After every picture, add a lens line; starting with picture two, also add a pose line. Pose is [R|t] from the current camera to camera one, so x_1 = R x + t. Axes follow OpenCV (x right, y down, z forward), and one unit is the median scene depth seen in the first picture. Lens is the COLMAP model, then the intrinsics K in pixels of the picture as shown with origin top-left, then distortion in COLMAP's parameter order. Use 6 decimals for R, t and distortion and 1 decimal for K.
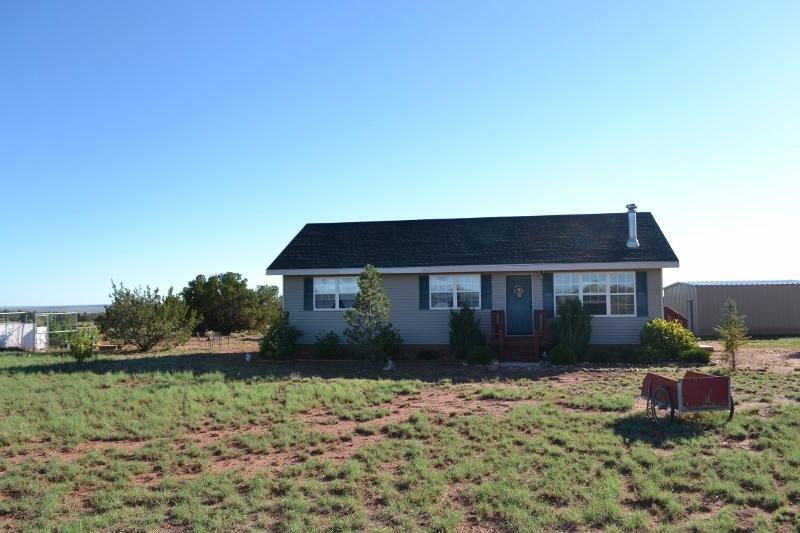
lens RADIAL K [[639.1, 0, 400.0], [0, 639.1, 266.5], [0, 0, 1]] dist [-0.067944, -0.001254]
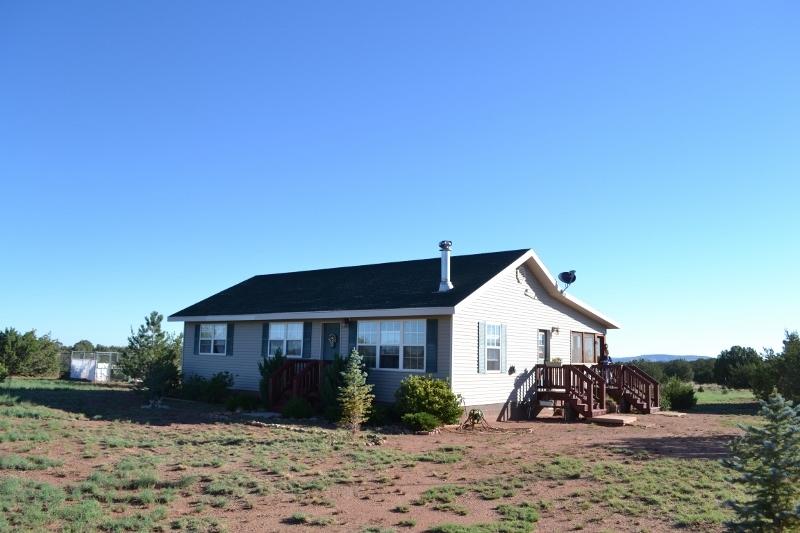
lens RADIAL K [[639.1, 0, 400.0], [0, 639.1, 266.5], [0, 0, 1]] dist [-0.067944, -0.001254]
pose [[0.881542, -0.033829, -0.470892, 0.700769], [-0.009374, 0.995979, -0.089100, 0.013490], [0.472012, 0.082960, 0.877680, 0.208412]]
